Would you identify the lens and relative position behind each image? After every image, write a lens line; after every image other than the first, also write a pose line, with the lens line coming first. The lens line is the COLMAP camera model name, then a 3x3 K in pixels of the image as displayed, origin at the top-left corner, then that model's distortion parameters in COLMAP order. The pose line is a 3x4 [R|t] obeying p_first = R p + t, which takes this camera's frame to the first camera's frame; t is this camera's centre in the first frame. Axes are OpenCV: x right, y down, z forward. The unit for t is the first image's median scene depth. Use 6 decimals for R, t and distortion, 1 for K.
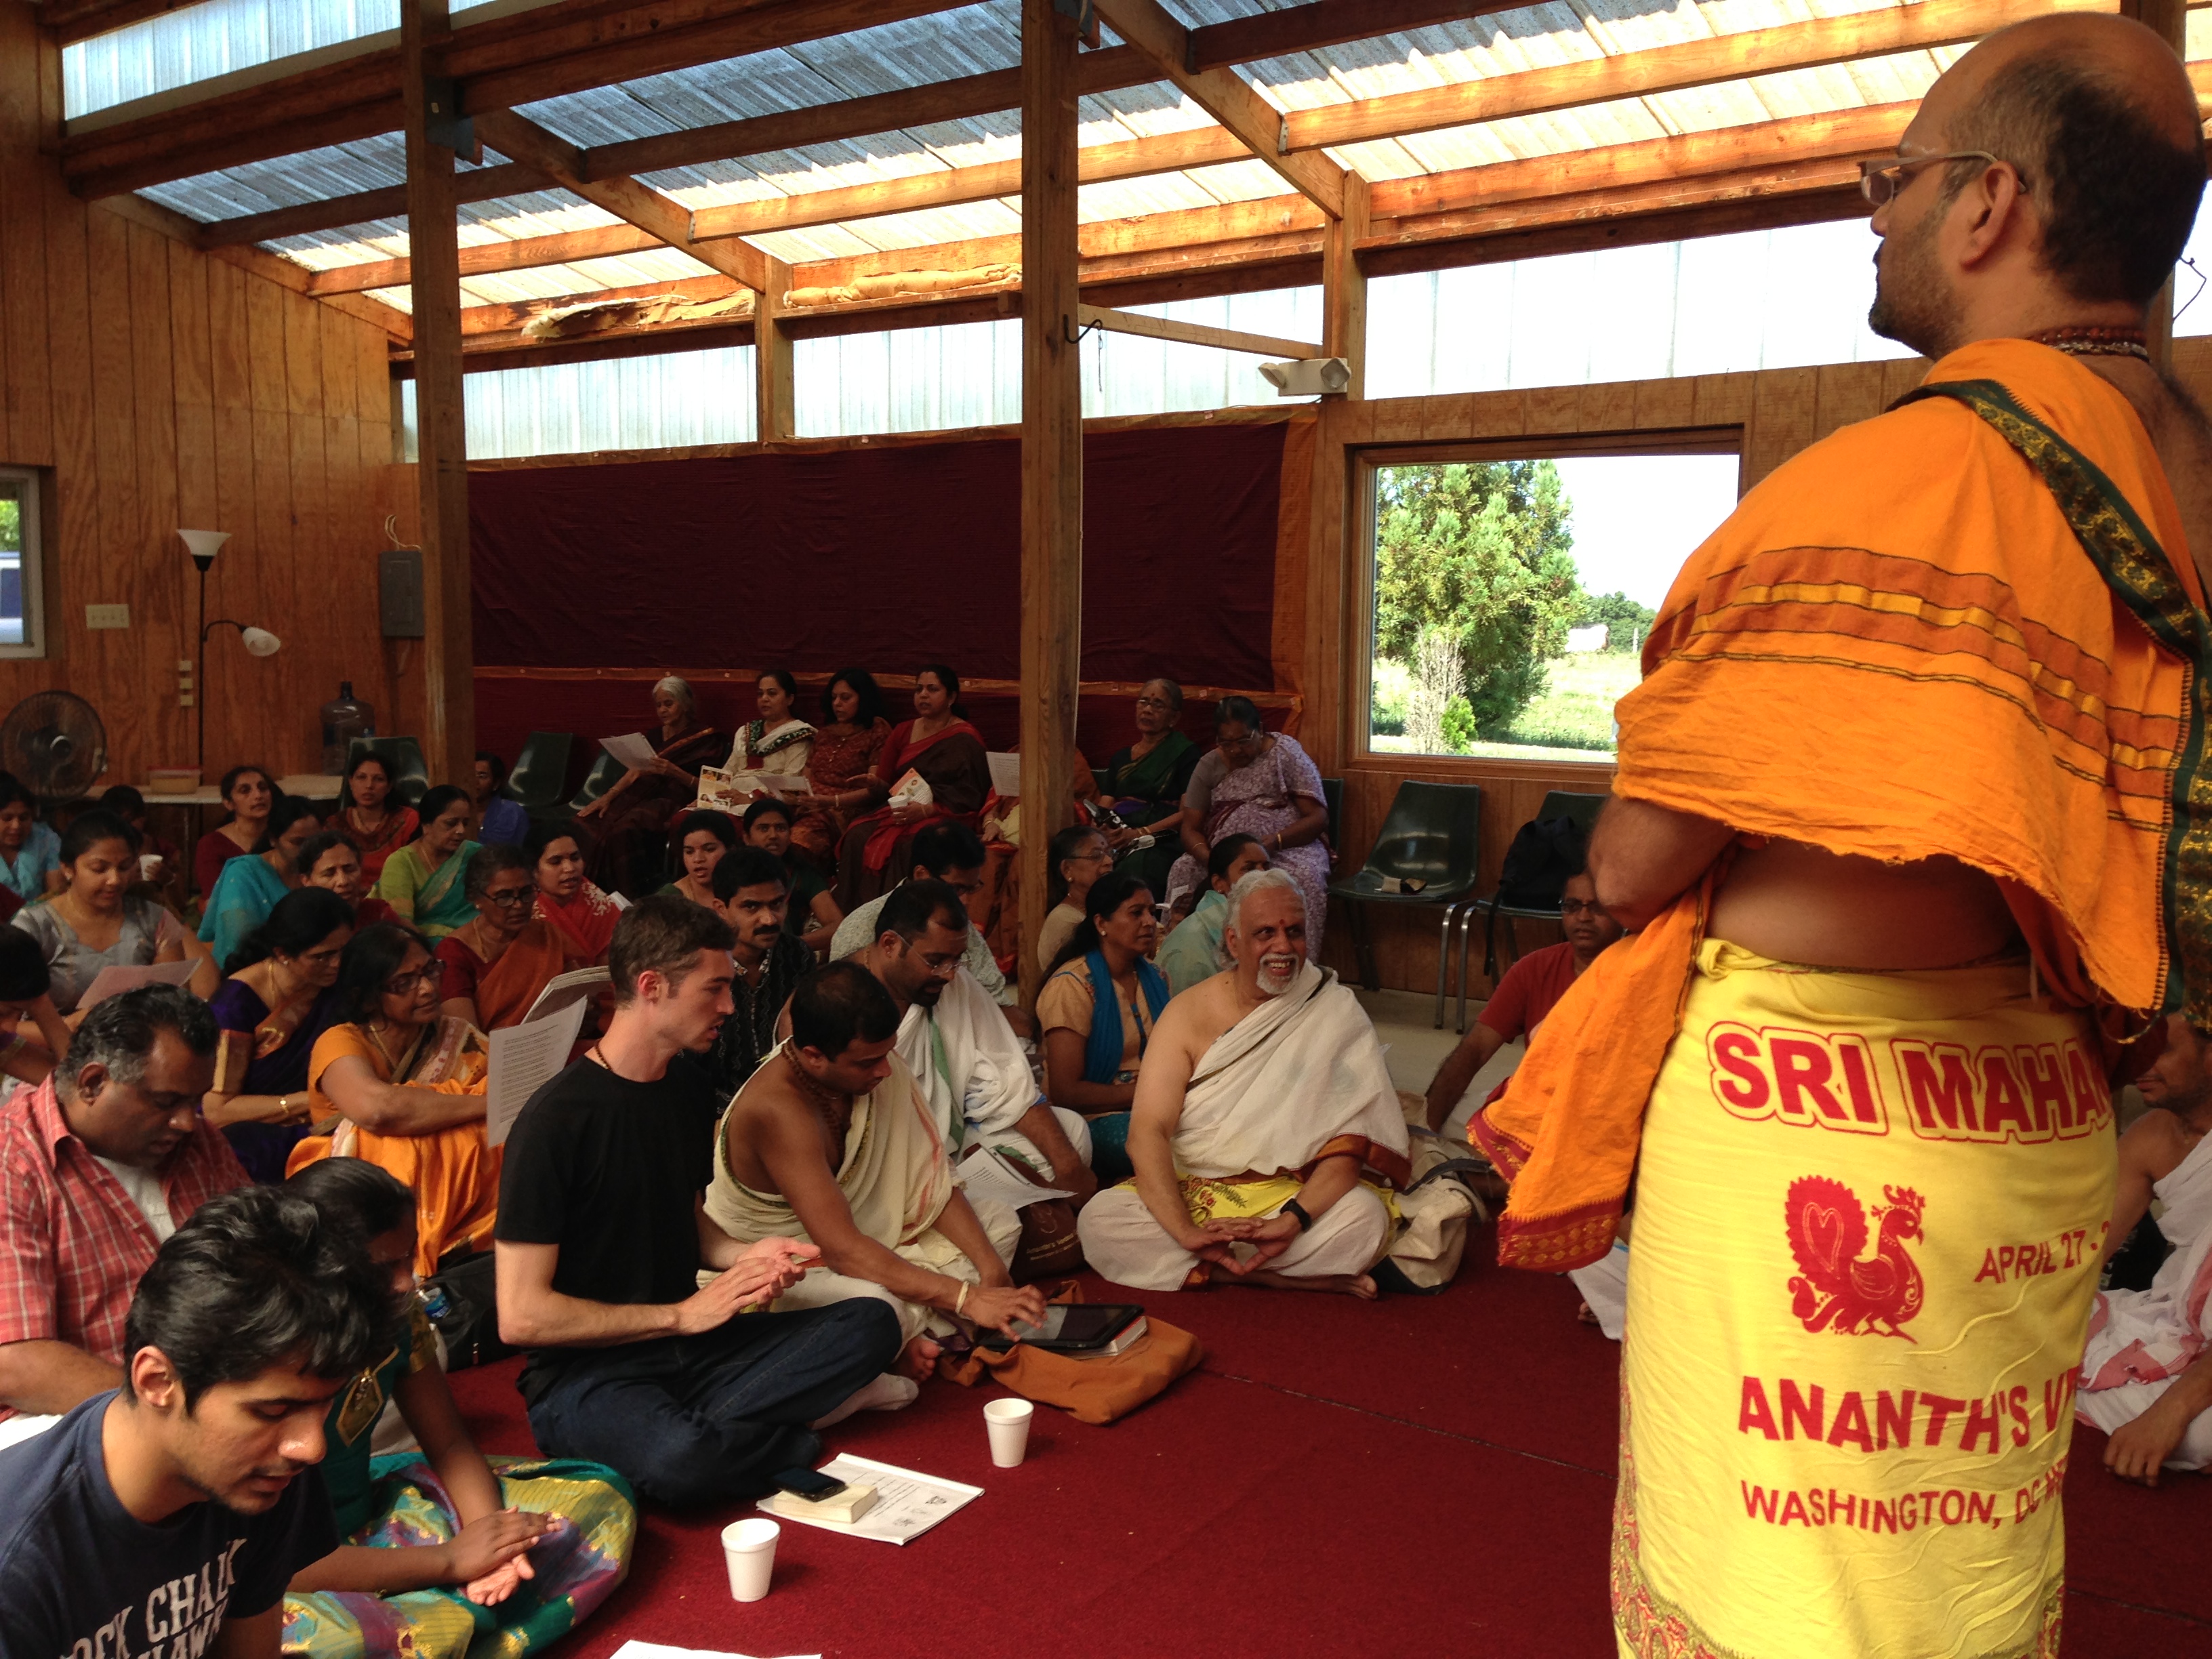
lens RADIAL K [[2093.9, 0, 1102.8], [0, 2093.9, 830.8], [0, 0, 1]] dist [0.084155, 0.000000]
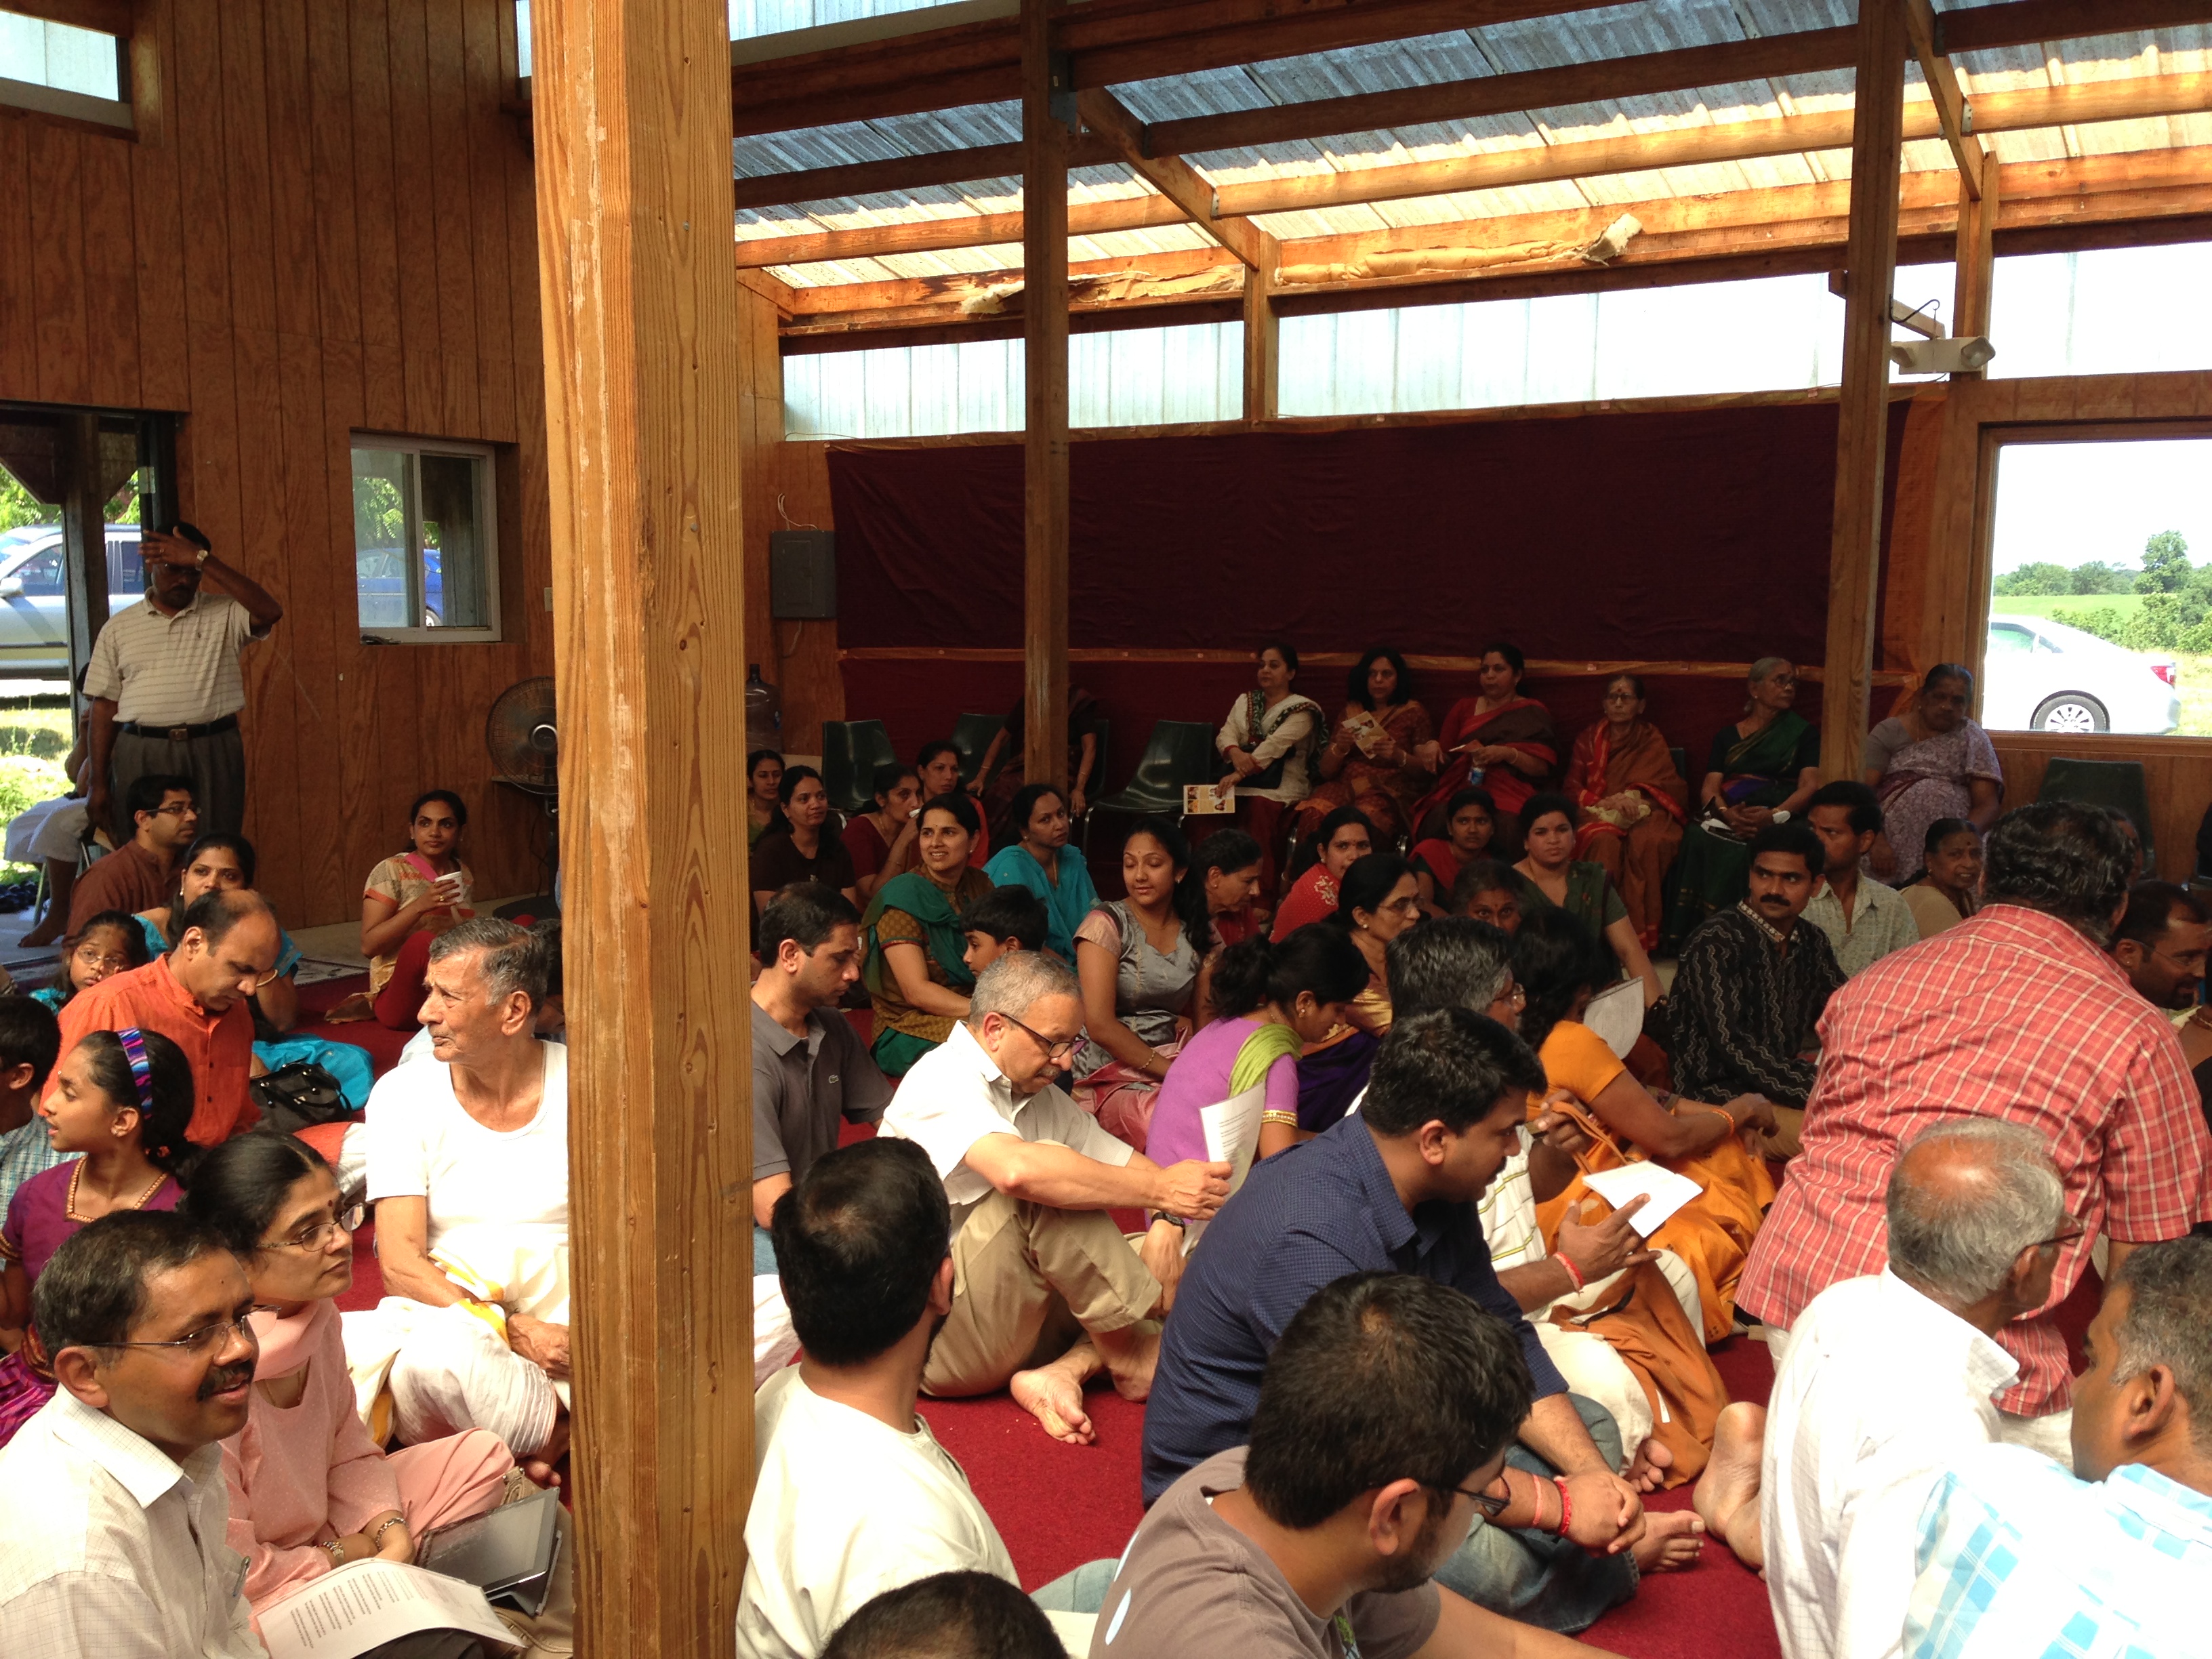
lens RADIAL K [[2093.9, 0, 1105.0], [0, 2093.9, 832.2], [0, 0, 1]] dist [0.084155, 0.000000]
pose [[0.995056, -0.011651, 0.098632, -0.313890], [0.010260, 0.999841, 0.014598, -0.006122], [-0.098786, -0.013514, 0.995017, 0.019556]]
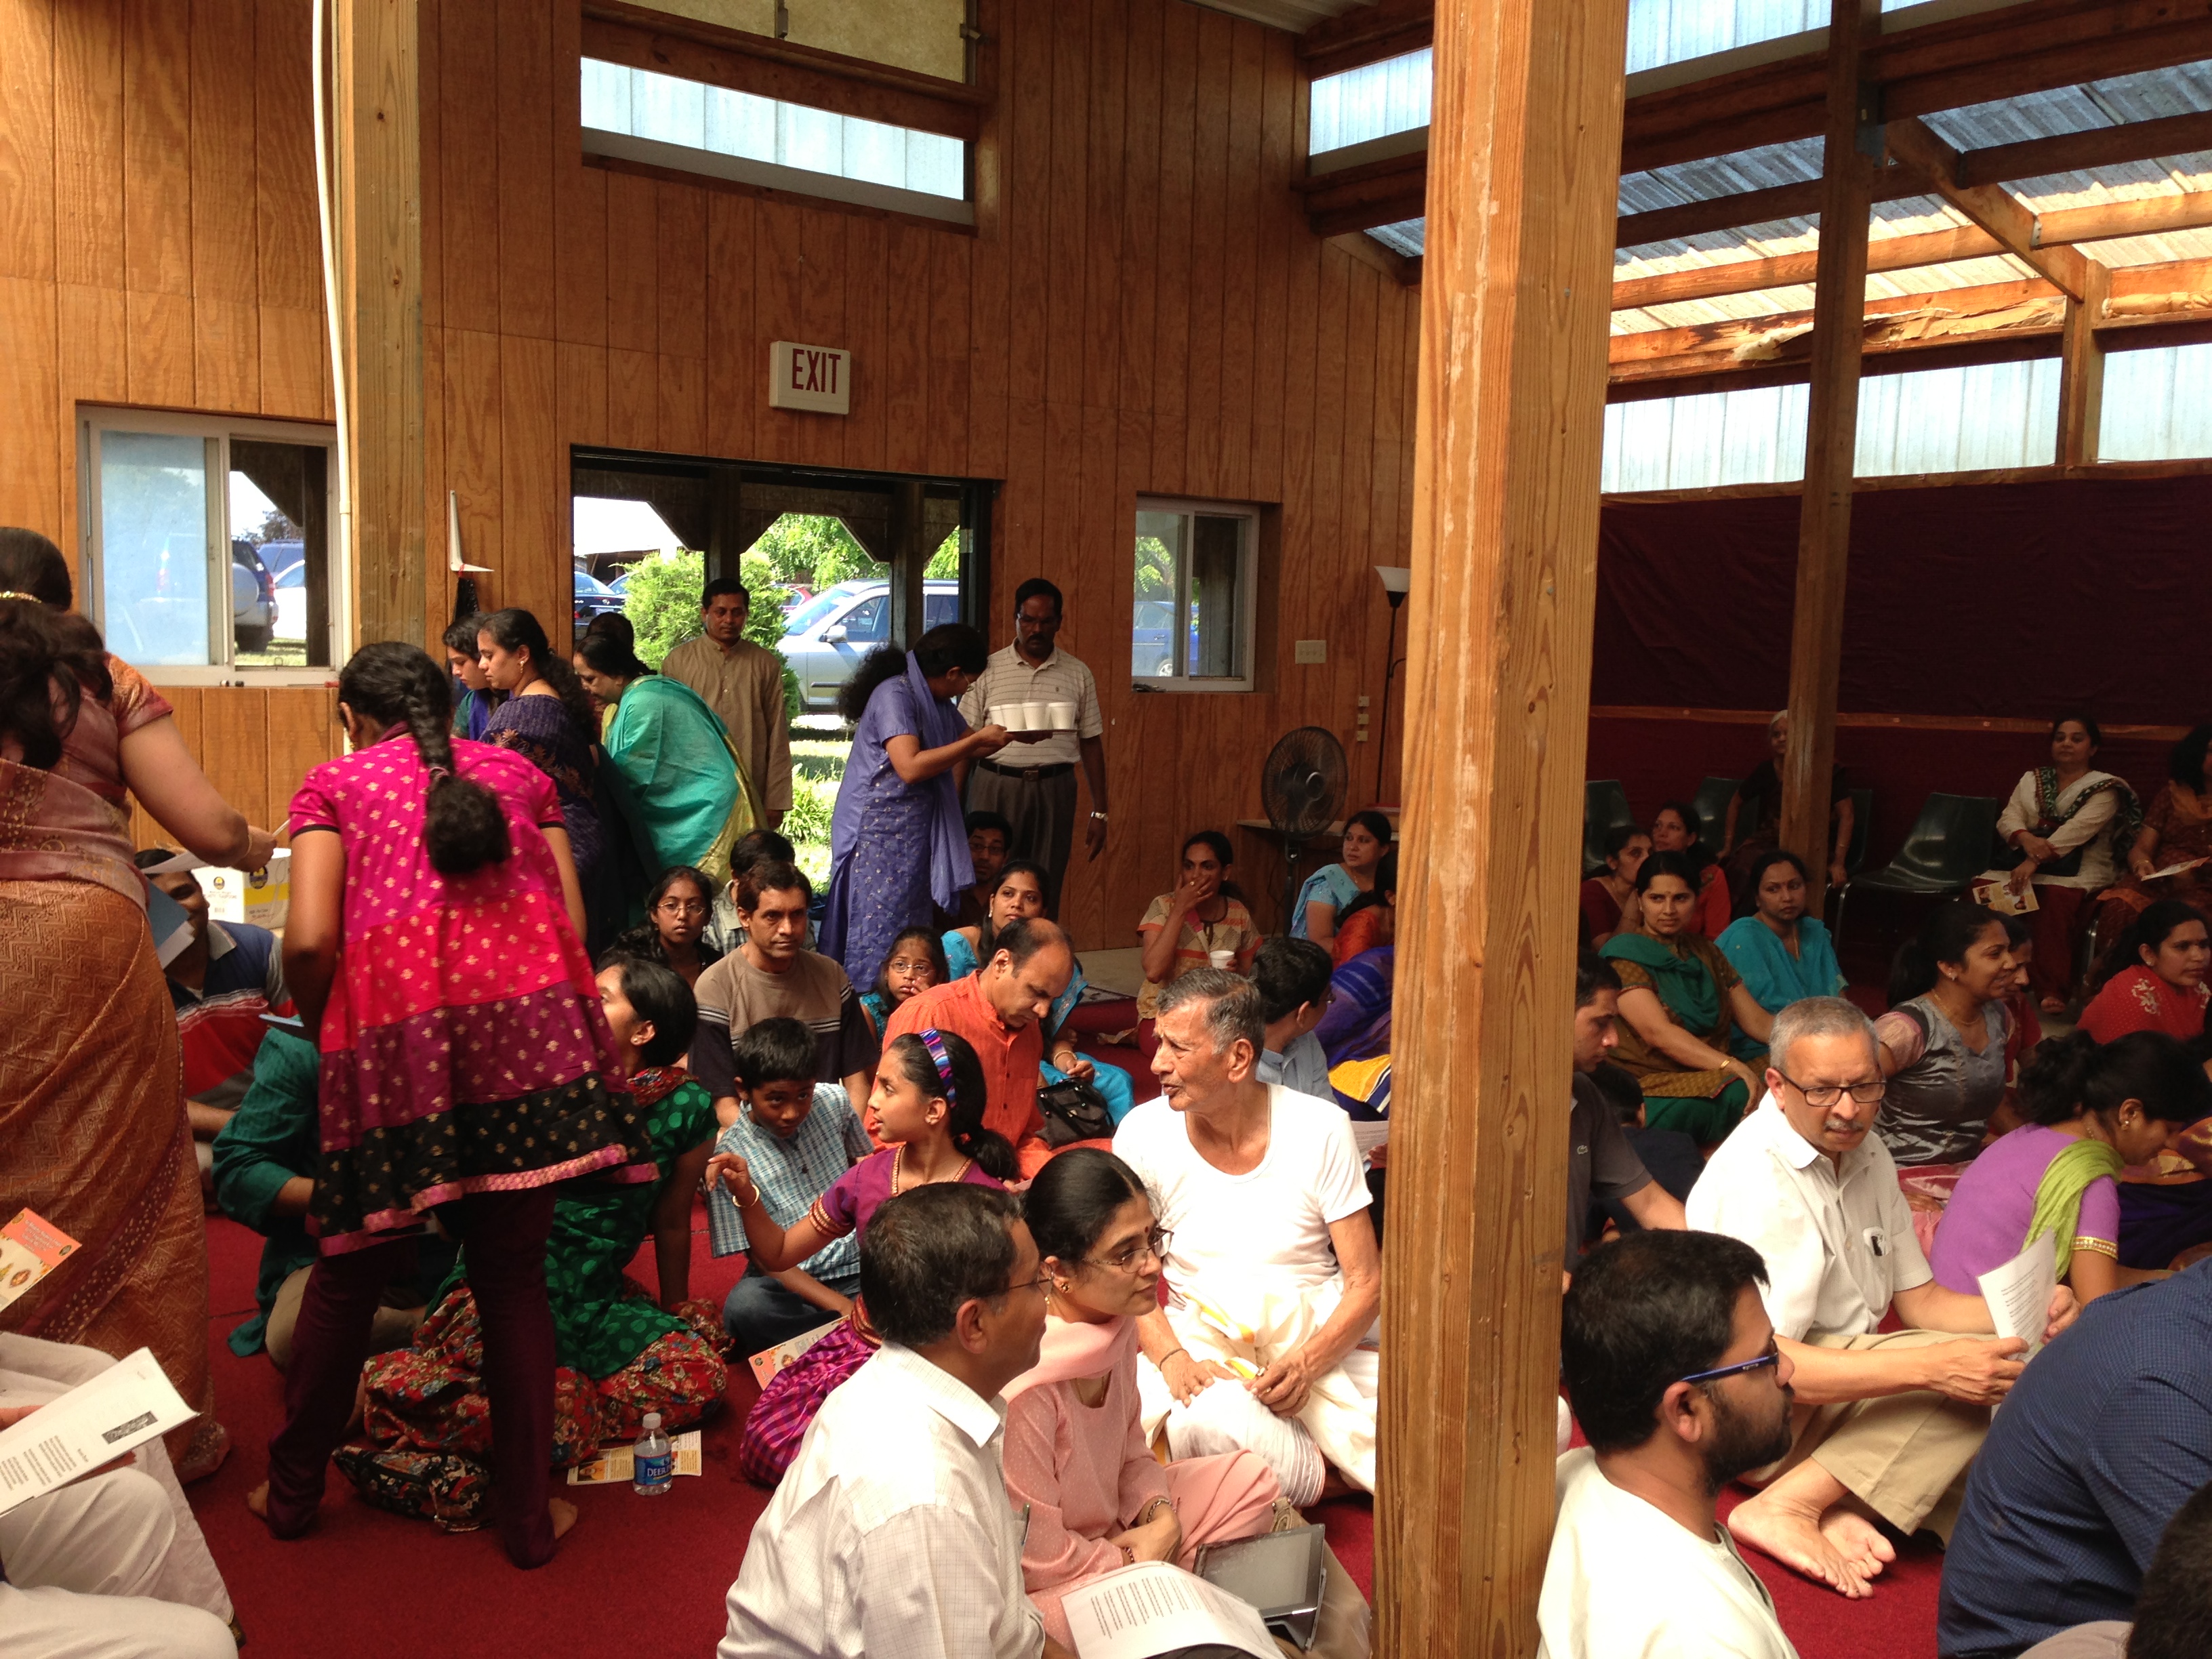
lens RADIAL K [[2093.9, 0, 1106.1], [0, 2093.9, 833.3], [0, 0, 1]] dist [0.084155, 0.000000]
pose [[0.972145, 0.039303, -0.231063, -0.326392], [-0.041390, 0.999134, -0.004191, -0.006973], [0.230698, 0.013638, 0.972930, 0.018885]]
